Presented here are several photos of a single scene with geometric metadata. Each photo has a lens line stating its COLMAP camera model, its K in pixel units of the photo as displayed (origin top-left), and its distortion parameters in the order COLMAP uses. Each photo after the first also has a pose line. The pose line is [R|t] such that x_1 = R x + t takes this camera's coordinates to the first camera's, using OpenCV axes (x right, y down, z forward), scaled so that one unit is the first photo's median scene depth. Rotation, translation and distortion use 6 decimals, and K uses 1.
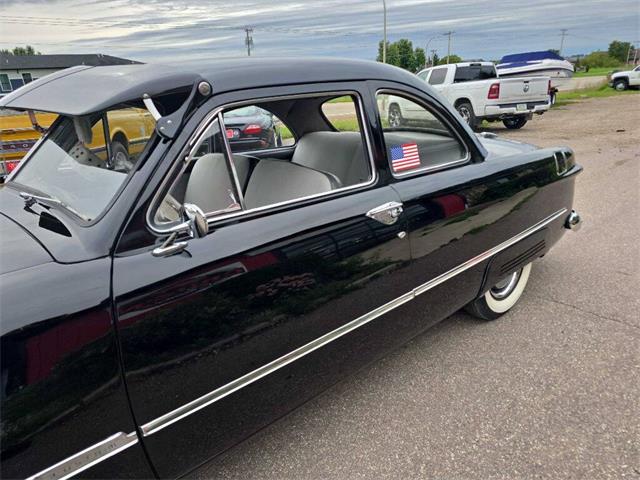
lens RADIAL K [[439.6, 0, 322.6], [0, 439.6, 241.1], [0, 0, 1]] dist [0.056564, -0.050081]
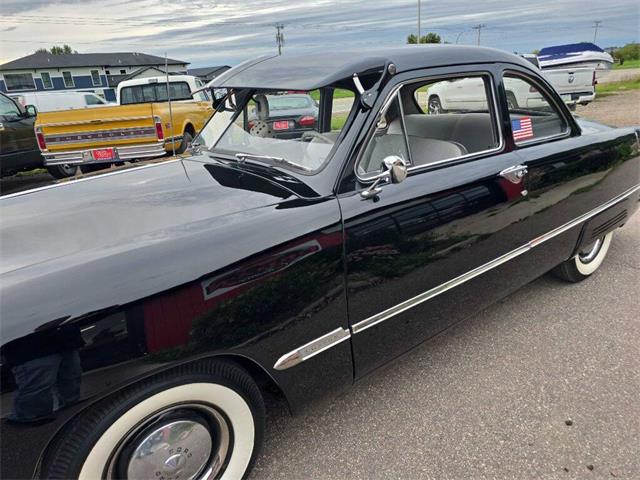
lens RADIAL K [[439.6, 0, 325.9], [0, 439.6, 236.1], [0, 0, 1]] dist [0.056564, -0.050081]
pose [[0.998903, 0.007066, -0.046298, -0.165641], [-0.007133, 0.999974, -0.001286, 0.059282], [0.046288, 0.001614, 0.998927, -0.119364]]
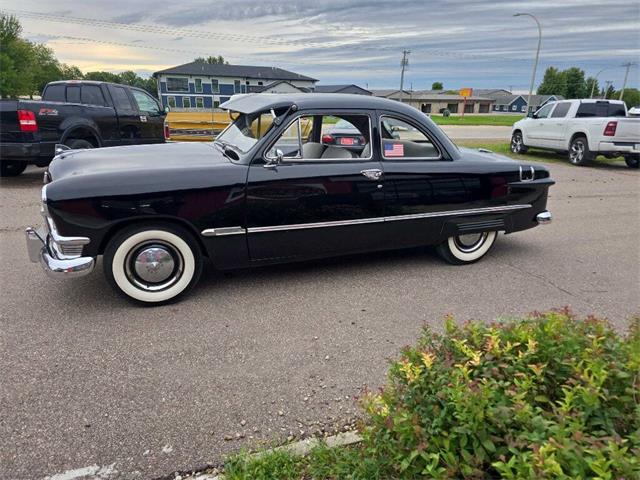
lens RADIAL K [[439.6, 0, 323.0], [0, 439.6, 240.1], [0, 0, 1]] dist [0.056564, -0.050081]
pose [[0.944407, 0.168398, -0.282379, 0.305309], [-0.178941, 0.983789, -0.011777, 0.167319], [0.275818, 0.061652, 0.959231, -0.556200]]
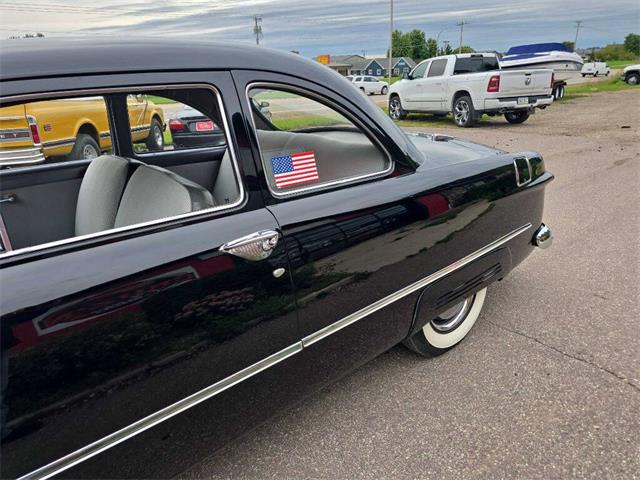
lens RADIAL K [[439.6, 0, 329.4], [0, 439.6, 235.6], [0, 0, 1]] dist [0.056564, -0.050081]
pose [[0.999866, 0.013155, -0.009785, 0.154776], [-0.013075, 0.999881, 0.008234, -0.048562], [0.009892, -0.008105, 0.999918, 0.128176]]
